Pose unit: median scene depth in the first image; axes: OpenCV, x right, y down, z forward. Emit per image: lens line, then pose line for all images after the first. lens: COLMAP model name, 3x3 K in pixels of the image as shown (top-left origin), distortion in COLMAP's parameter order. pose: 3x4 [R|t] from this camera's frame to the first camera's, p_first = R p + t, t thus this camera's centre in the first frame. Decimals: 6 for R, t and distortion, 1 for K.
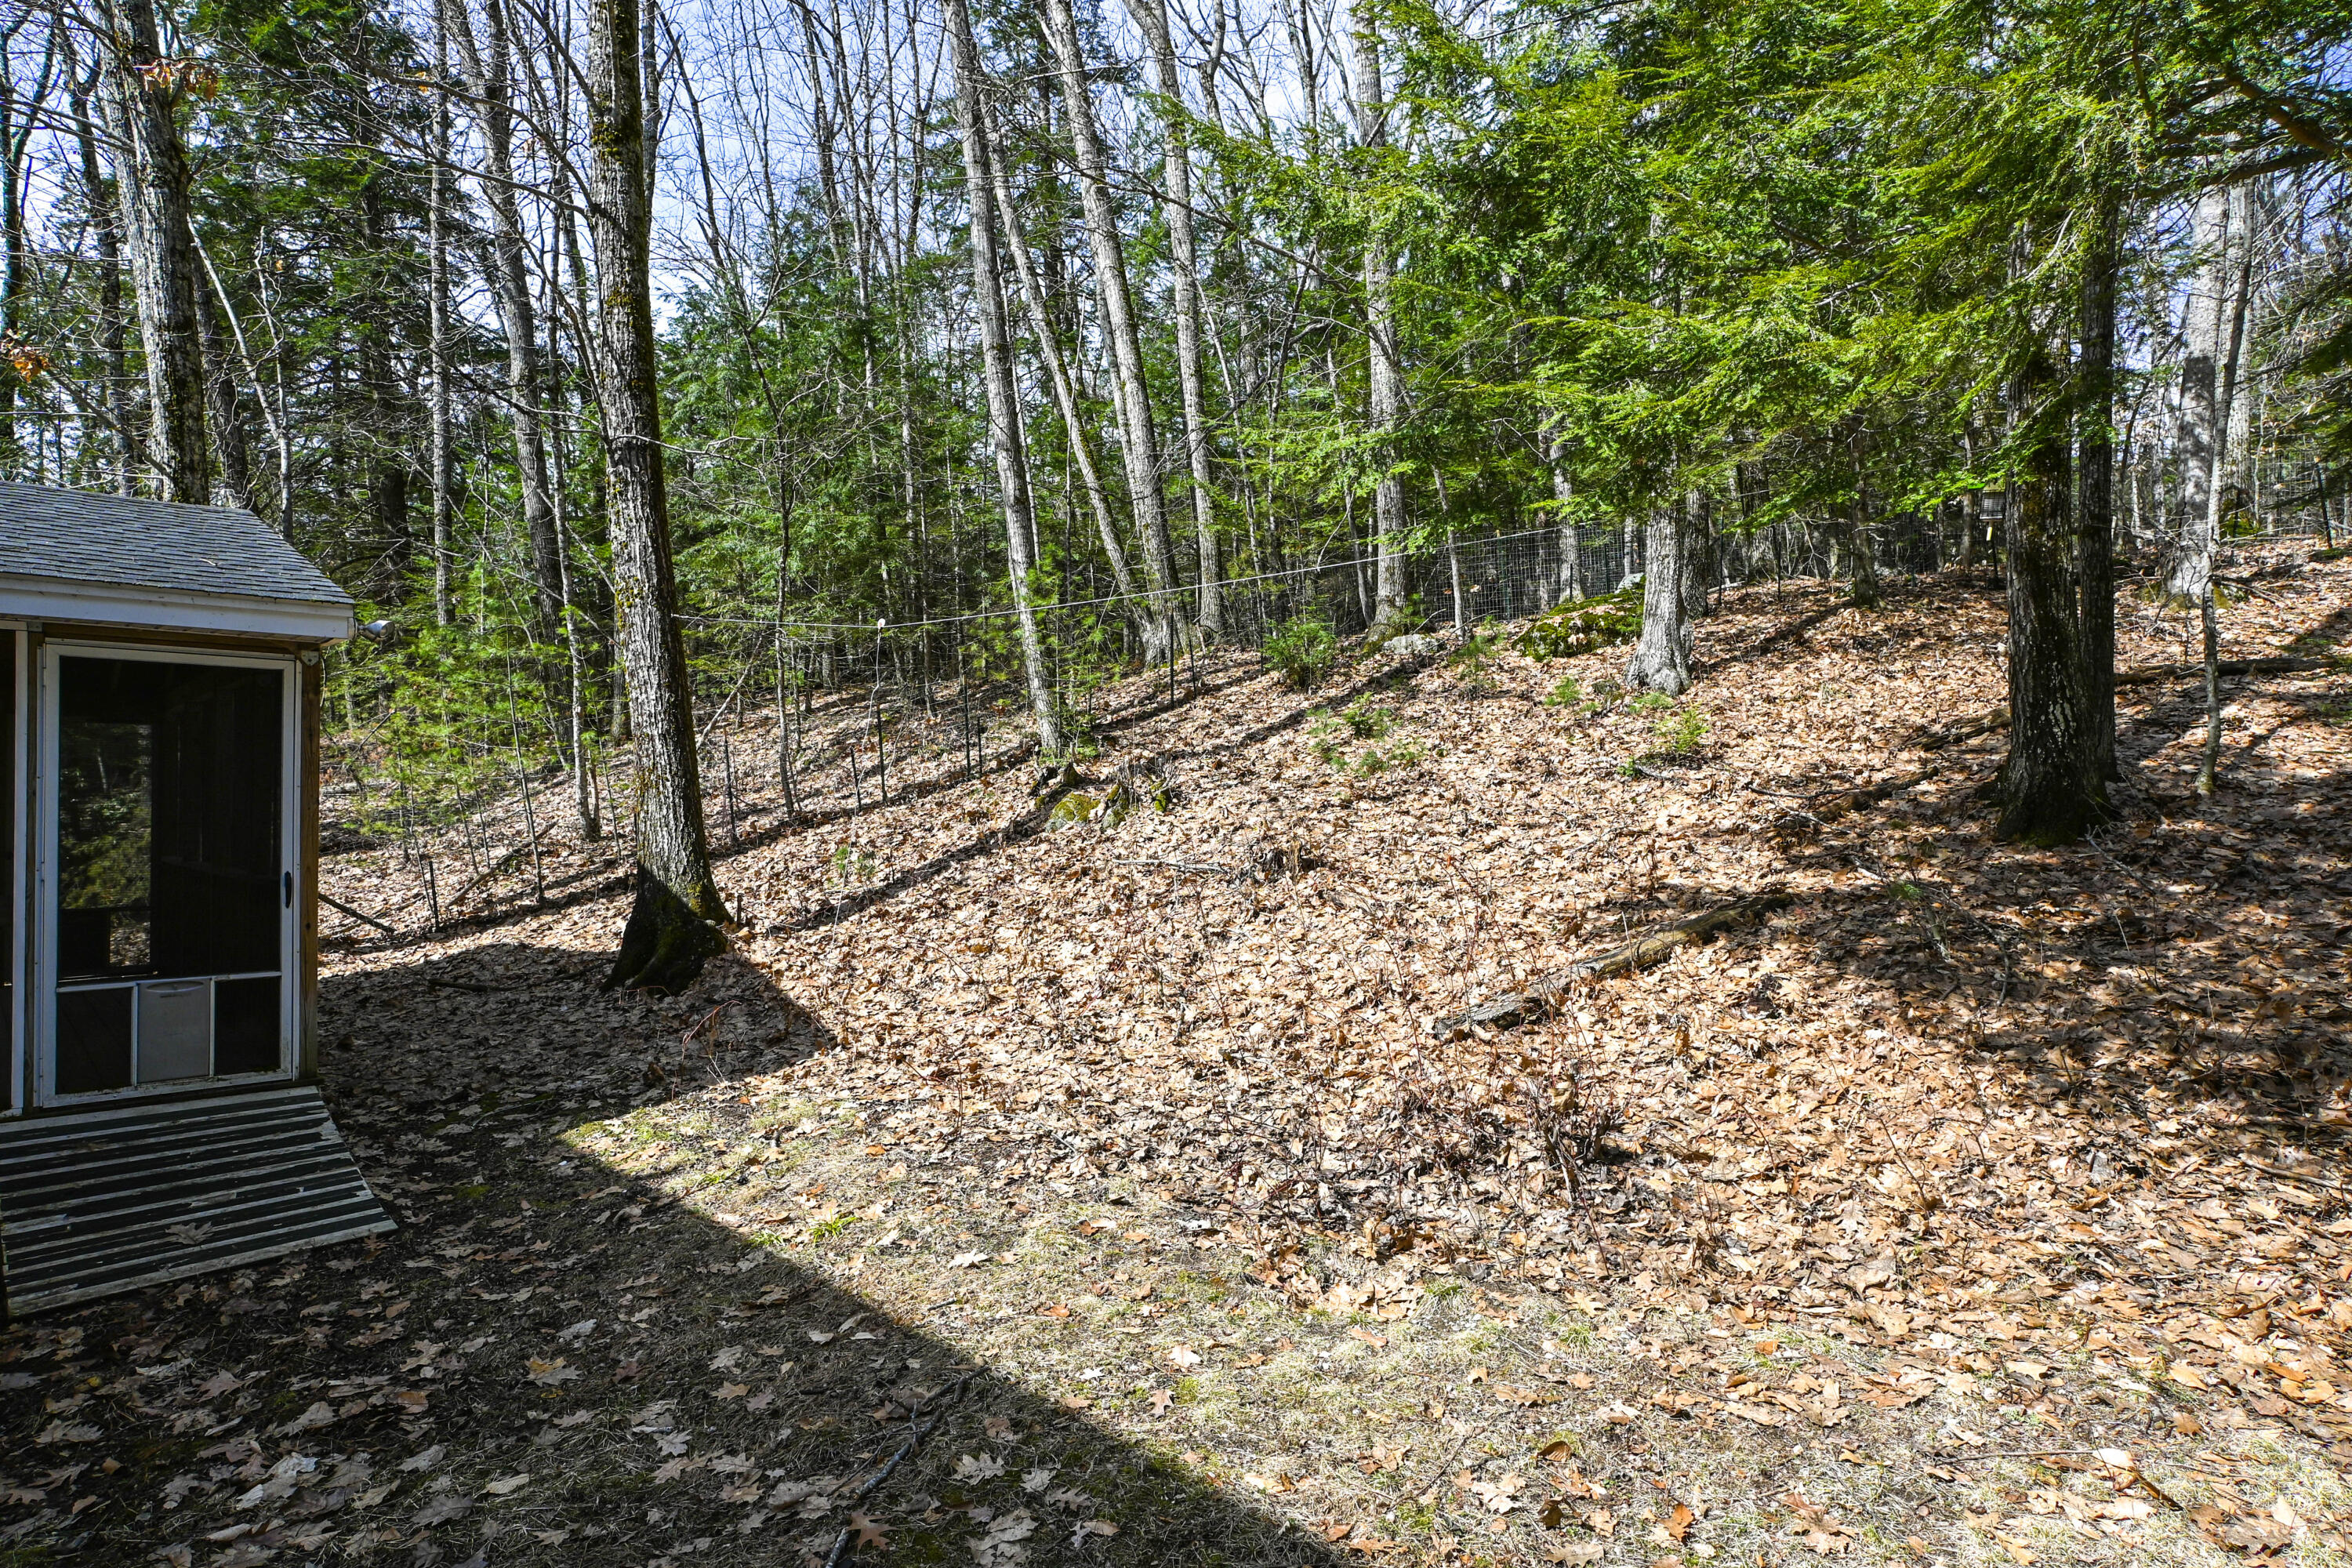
lens RADIAL K [[1253.0, 0, 1170.6], [0, 1253.0, 789.4], [0, 0, 1]] dist [0.001228, 0.001710]
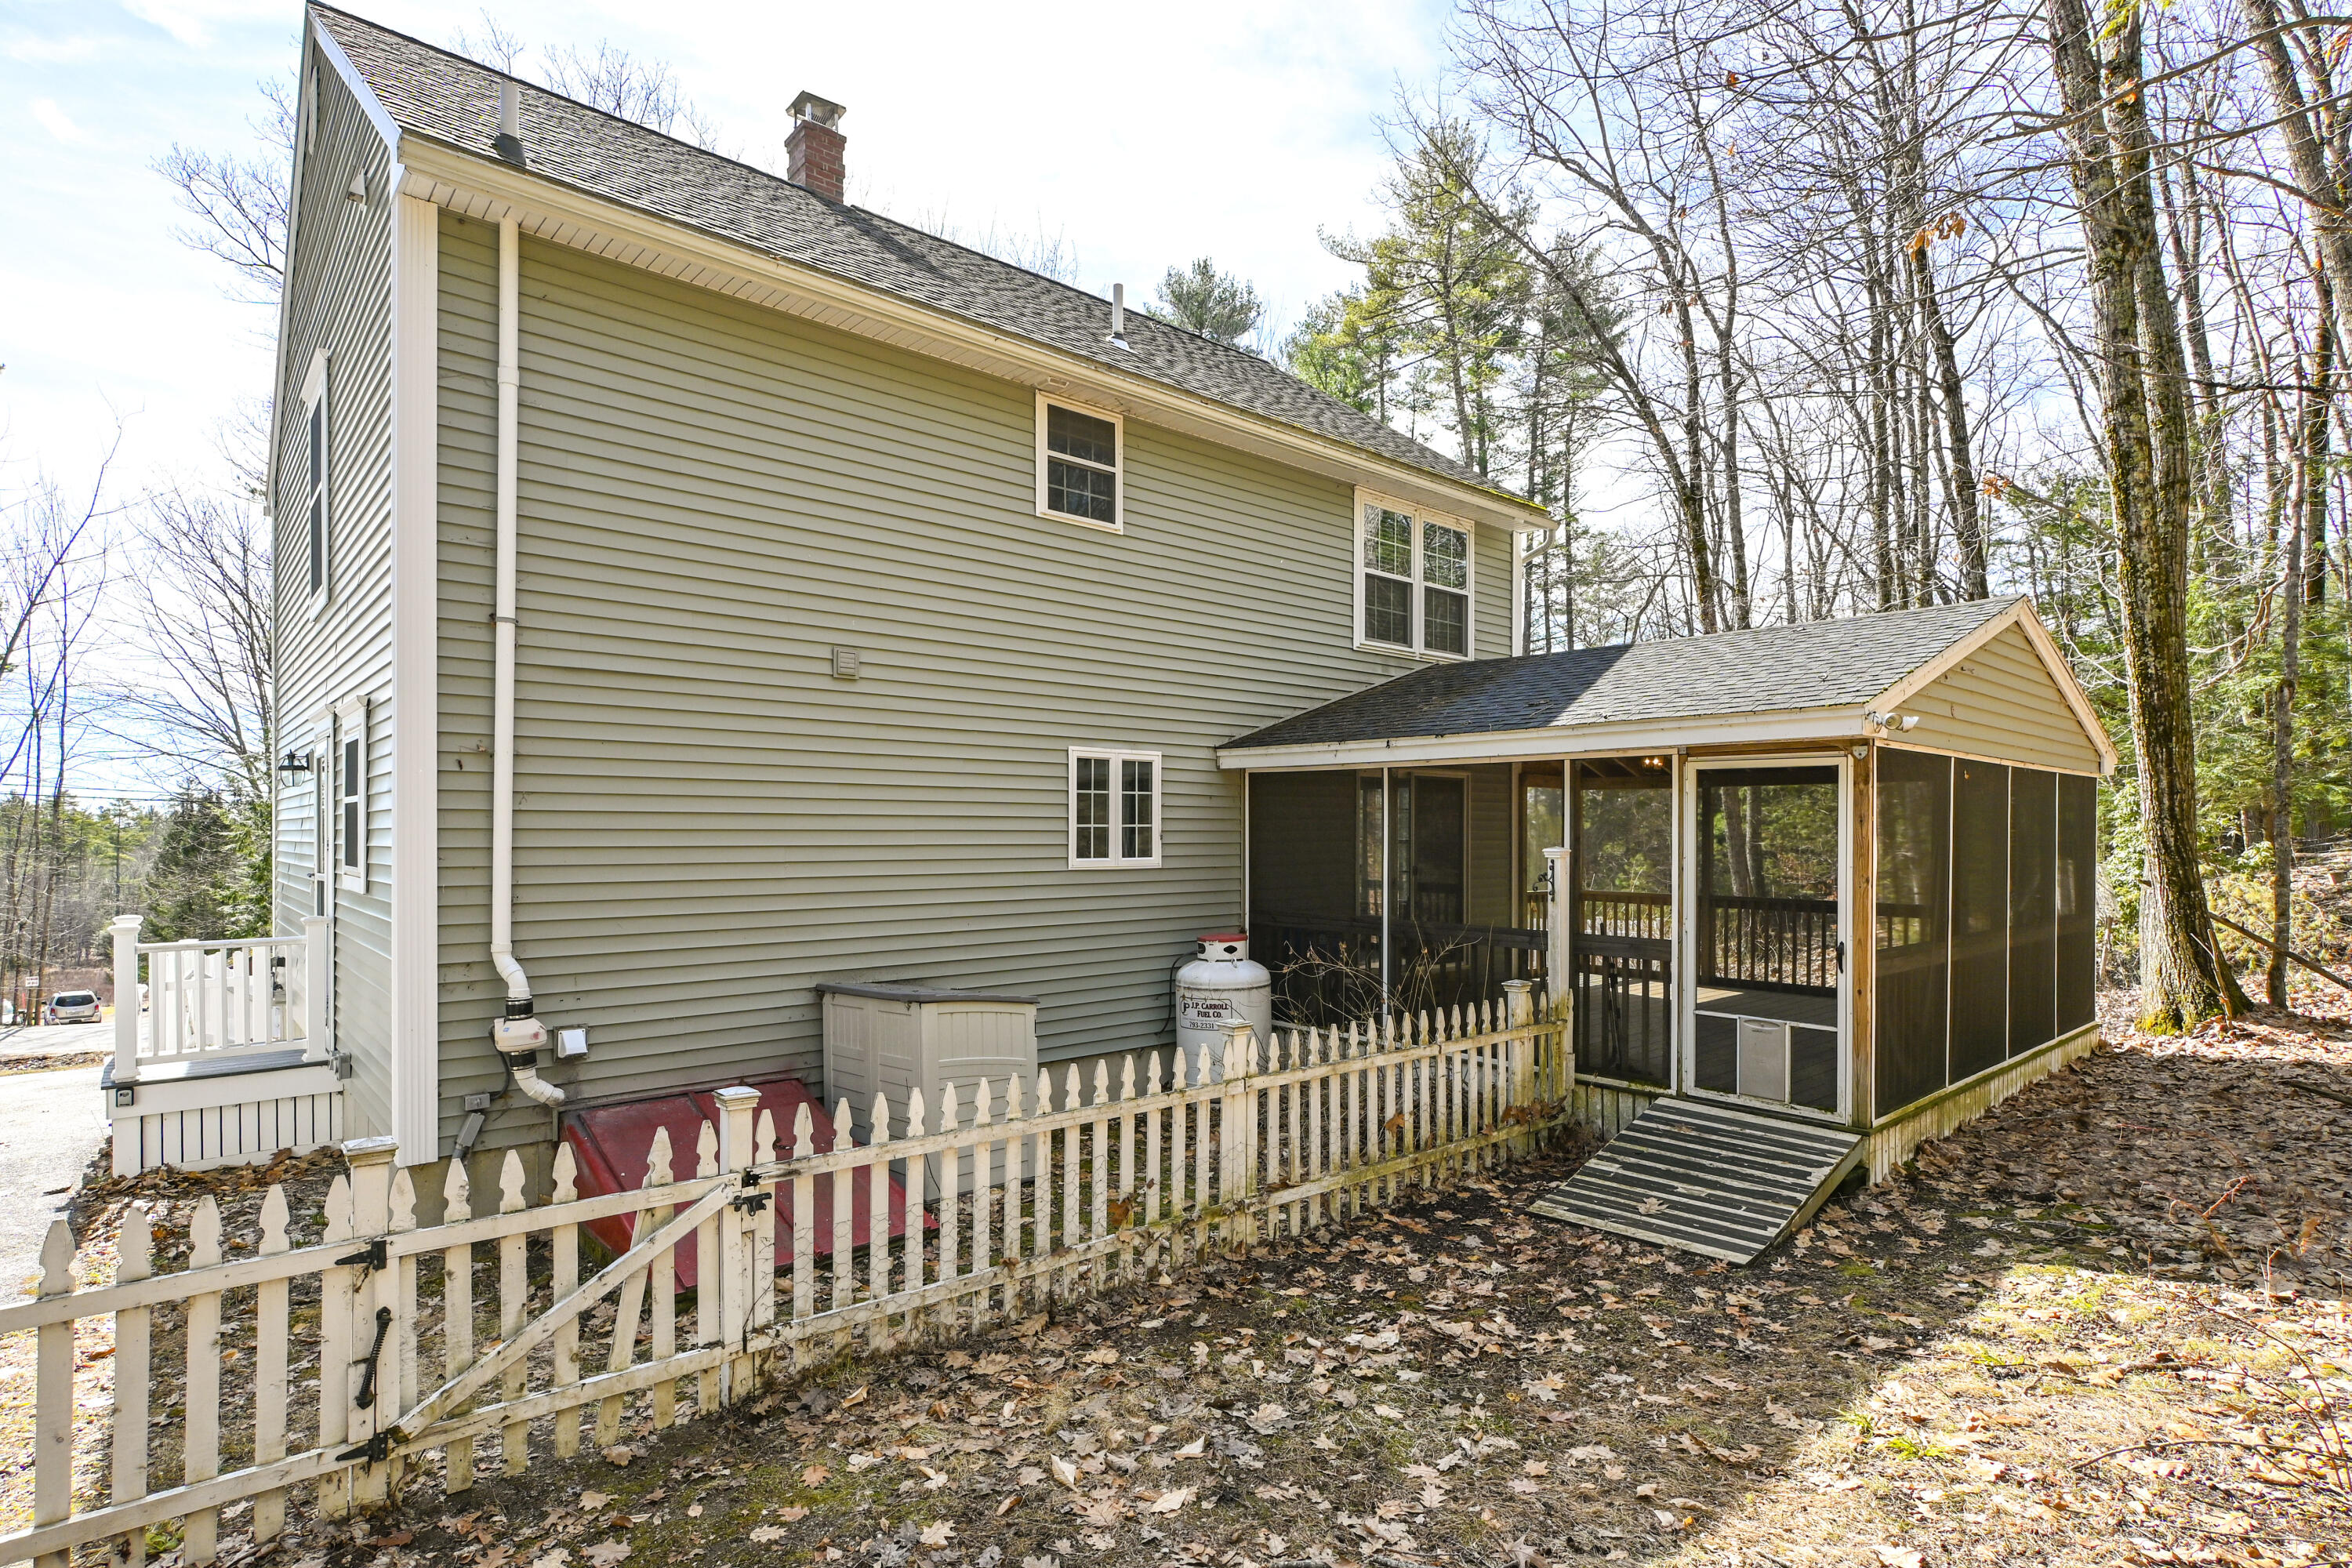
lens RADIAL K [[1180.5, 0, 1150.7], [0, 1180.5, 827.0], [0, 0, 1]] dist [-0.003865, -0.000353]
pose [[-0.048163, 0.002348, -0.998837, 0.295813], [0.006223, 0.999979, 0.002050, -0.033764], [0.998820, -0.006118, -0.048177, 0.313299]]
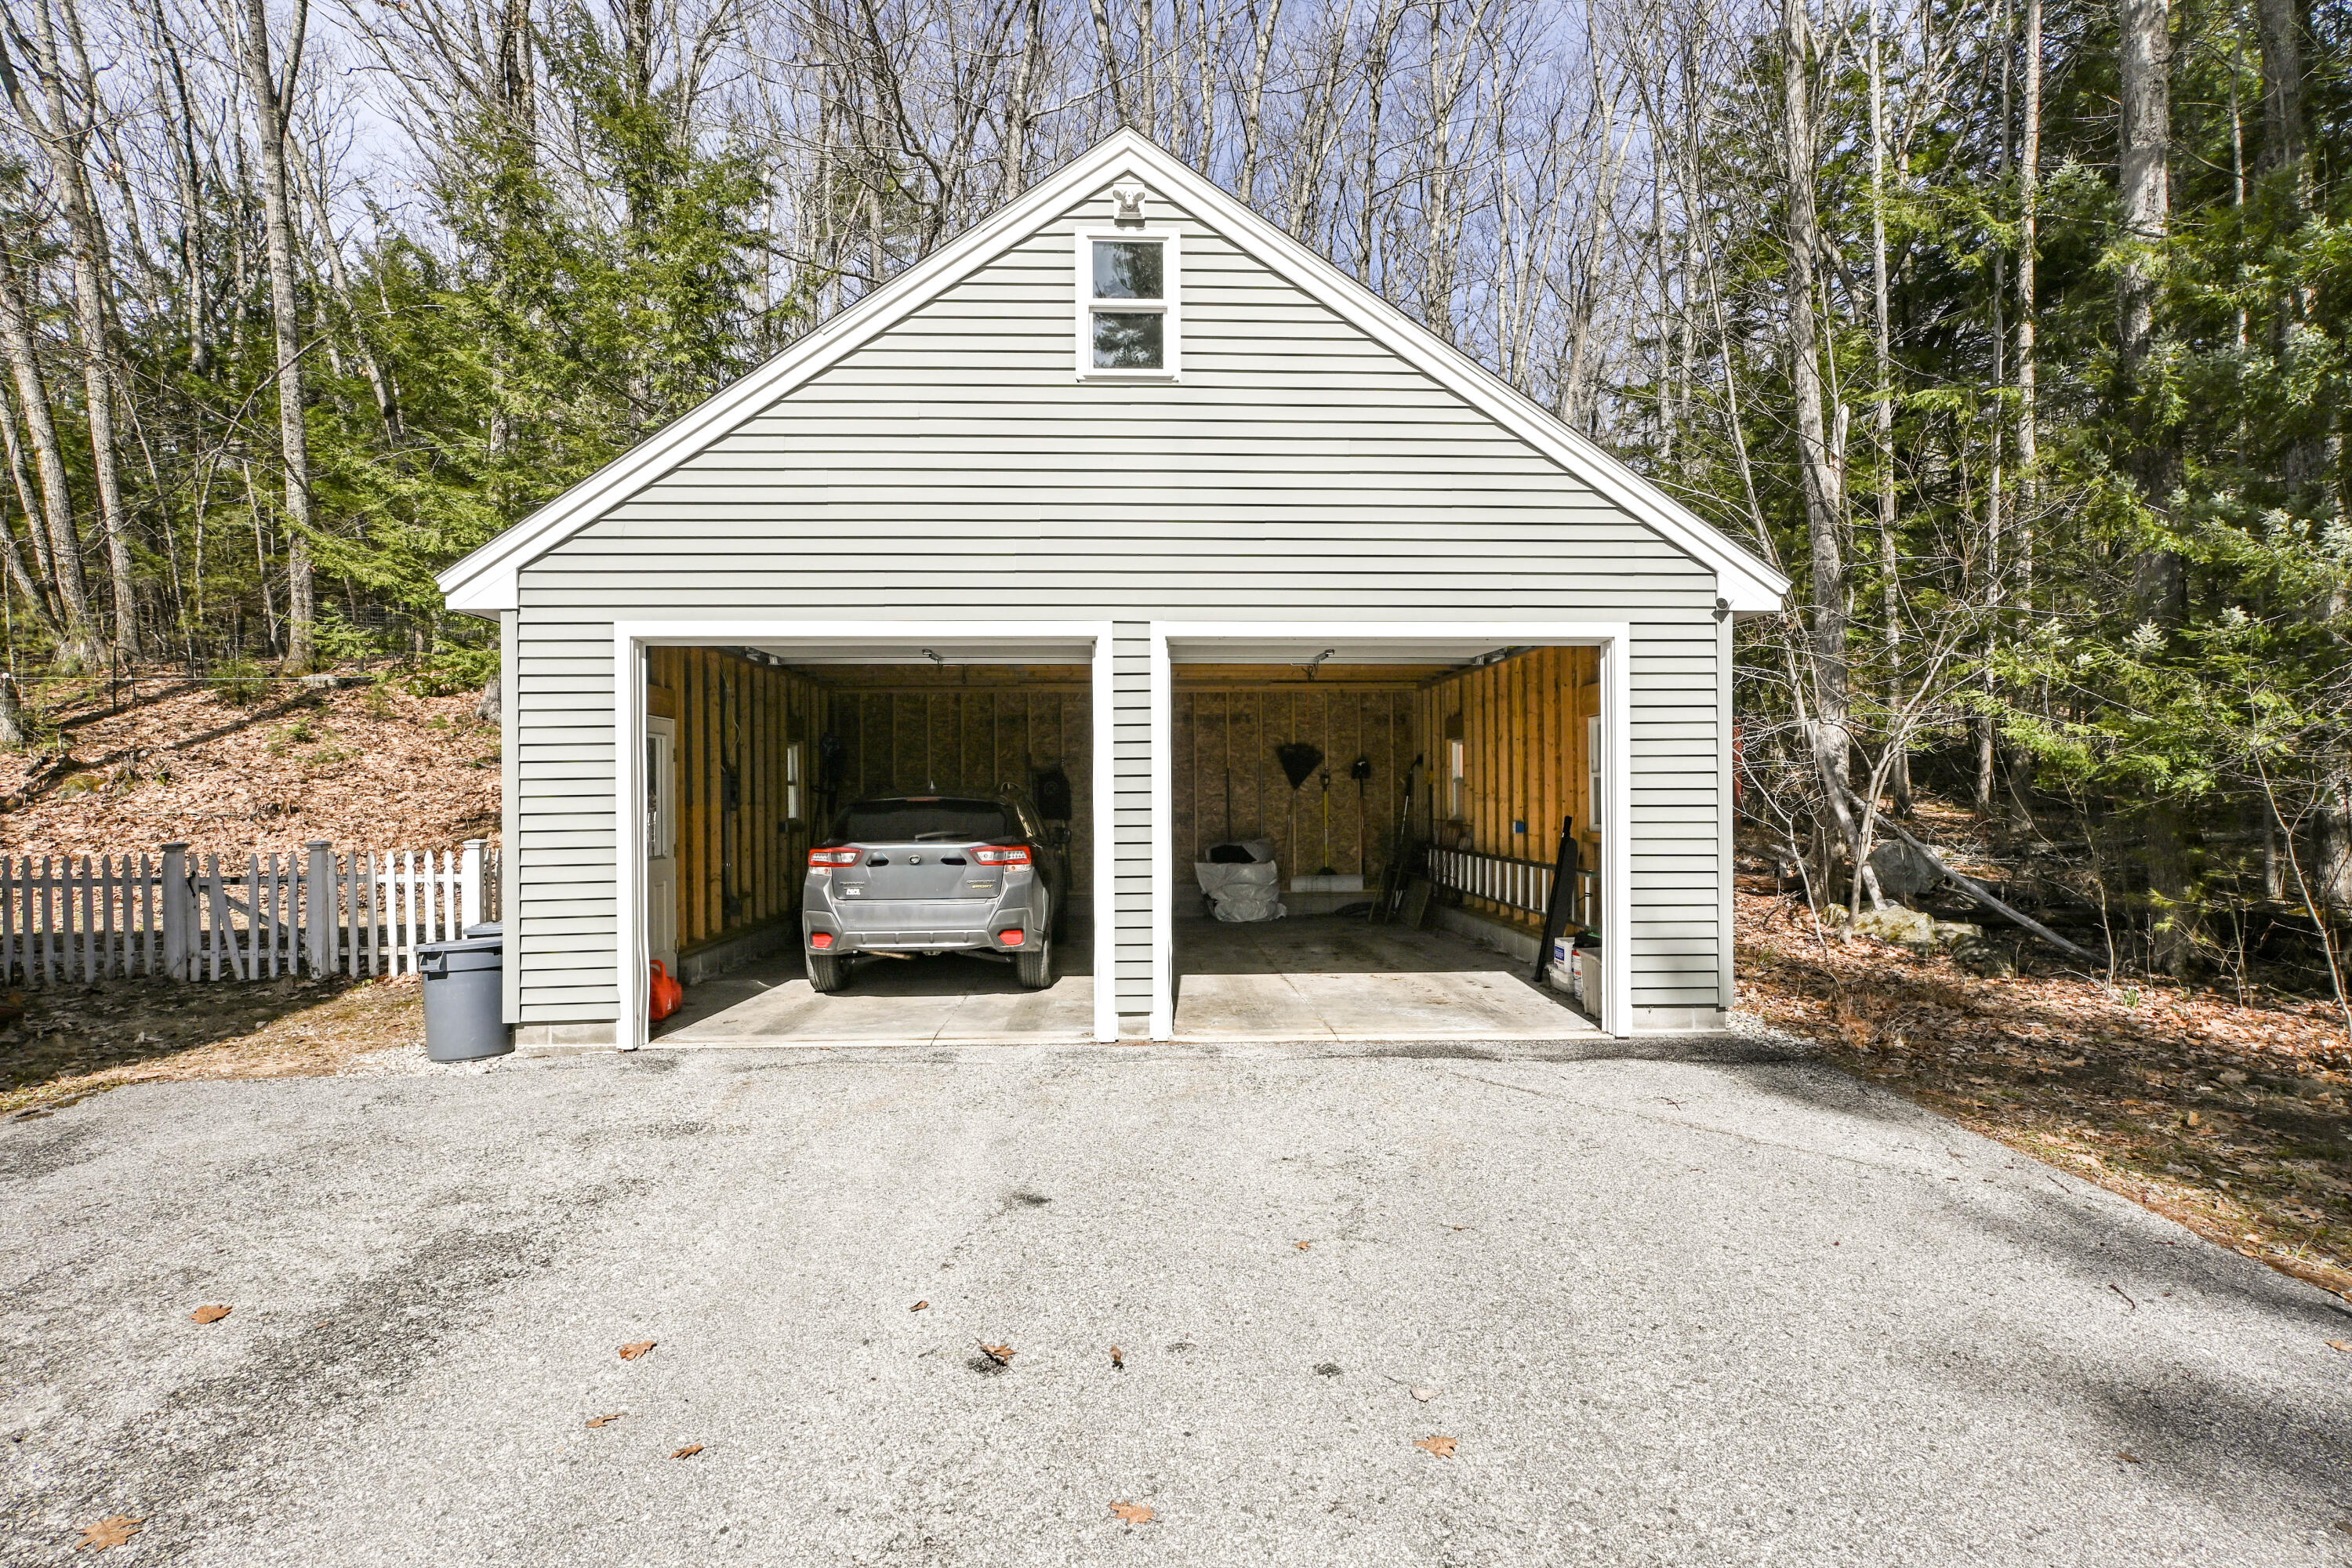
lens RADIAL K [[1161.1, 0, 1170.4], [0, 1161.1, 791.7], [0, 0, 1]] dist [-0.000285, 0.001179]
pose [[0.641015, -0.003192, 0.767522, -0.435004], [-0.002539, 0.999977, 0.006279, 0.017289], [-0.767524, -0.005974, 0.640992, -1.310517]]
